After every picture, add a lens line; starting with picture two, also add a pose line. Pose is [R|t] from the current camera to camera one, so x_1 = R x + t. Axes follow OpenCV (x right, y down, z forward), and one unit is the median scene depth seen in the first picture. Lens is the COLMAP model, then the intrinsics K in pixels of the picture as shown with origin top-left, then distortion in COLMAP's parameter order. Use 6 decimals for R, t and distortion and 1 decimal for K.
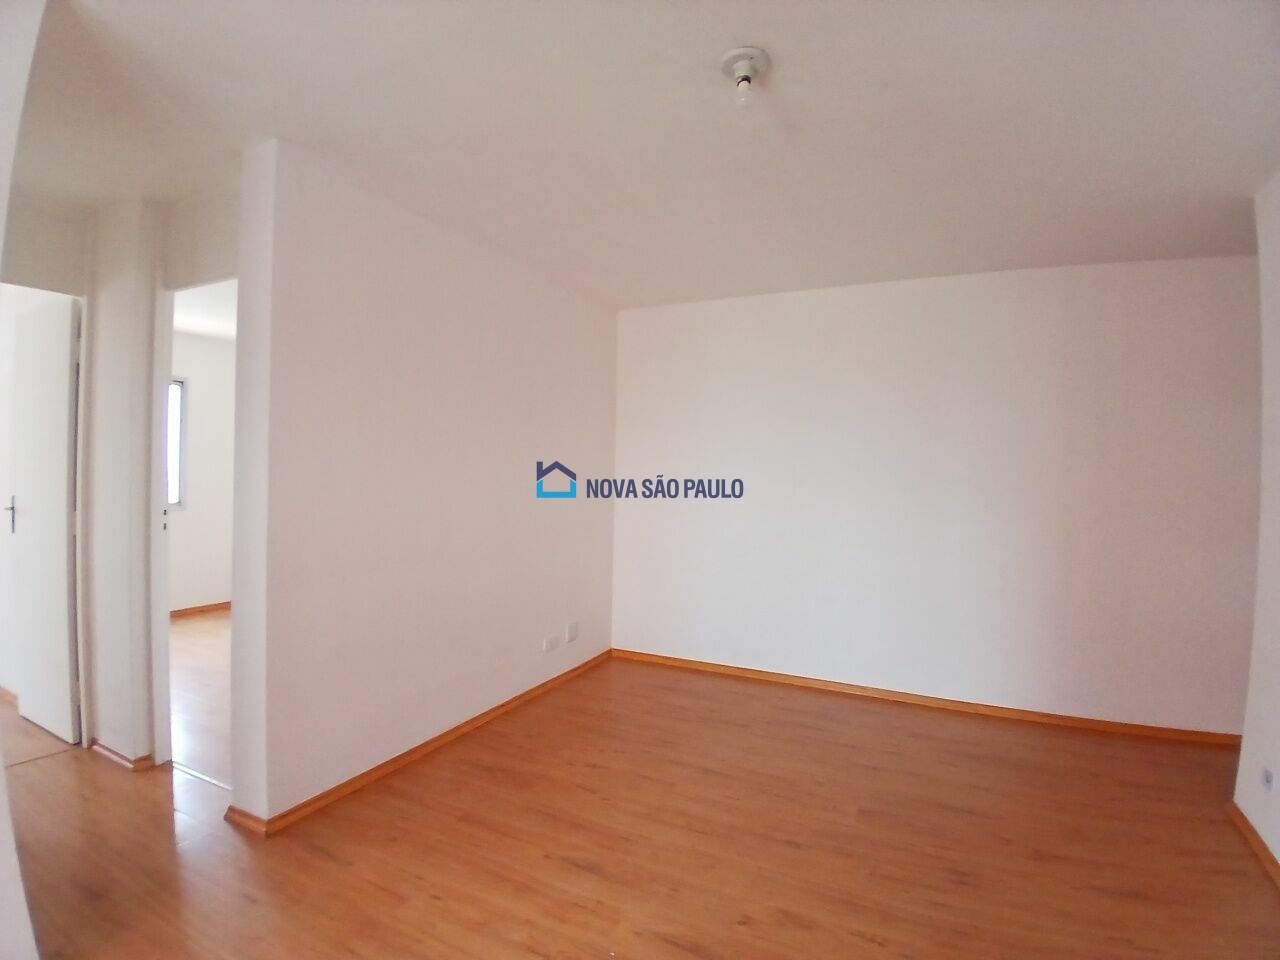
lens RADIAL K [[643.0, 0, 640.0], [0, 643.0, 480.0], [0, 0, 1]] dist [-0.000310, -0.040069]
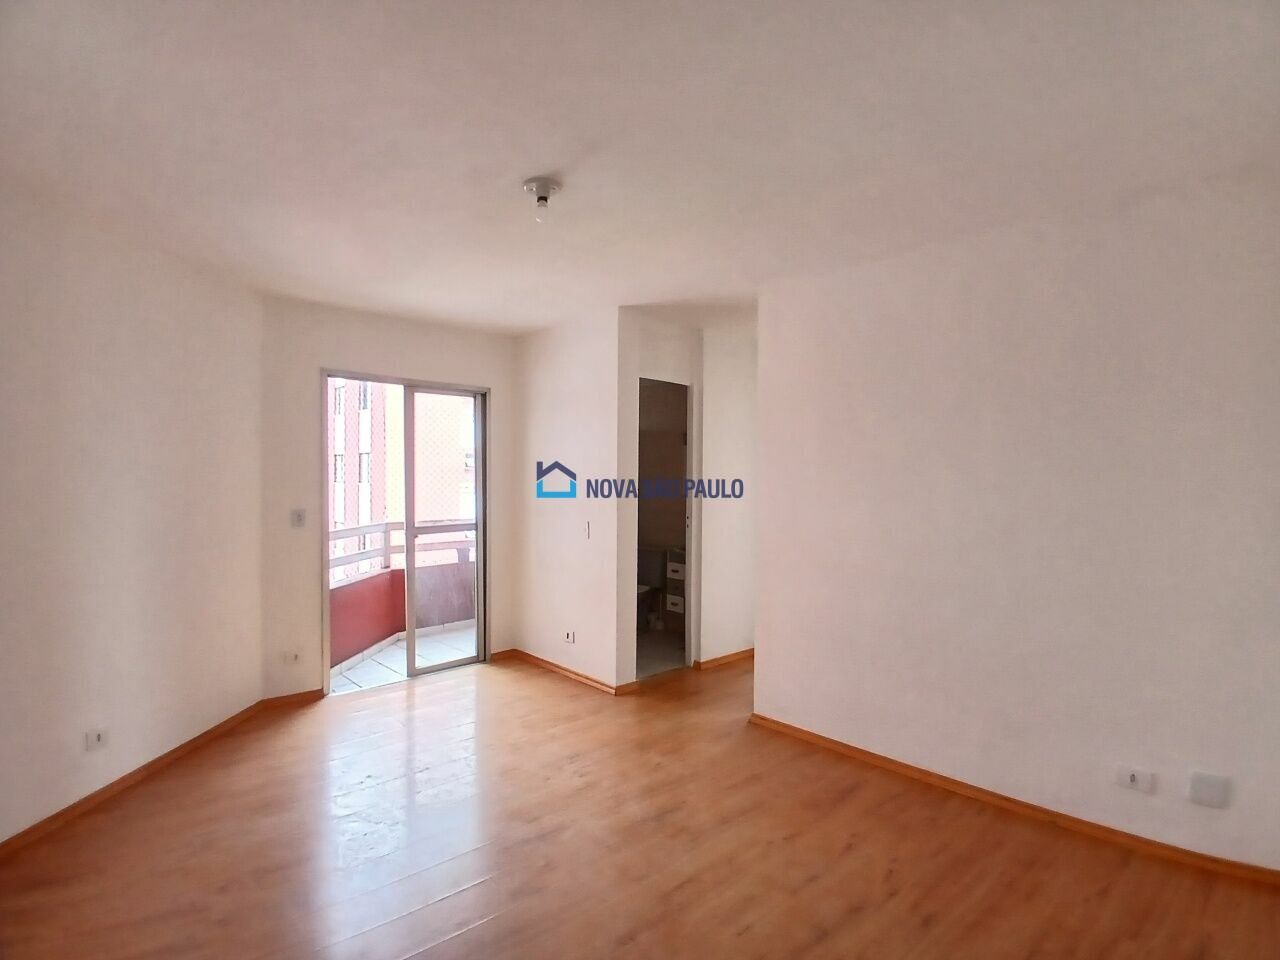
lens RADIAL K [[643.0, 0, 640.0], [0, 643.0, 480.0], [0, 0, 1]] dist [-0.000310, -0.040069]
pose [[-0.371950, -0.019466, -0.928049, 1.006115], [-0.023152, 0.999664, -0.011689, -0.027860], [0.927964, 0.017139, -0.372275, 1.299168]]
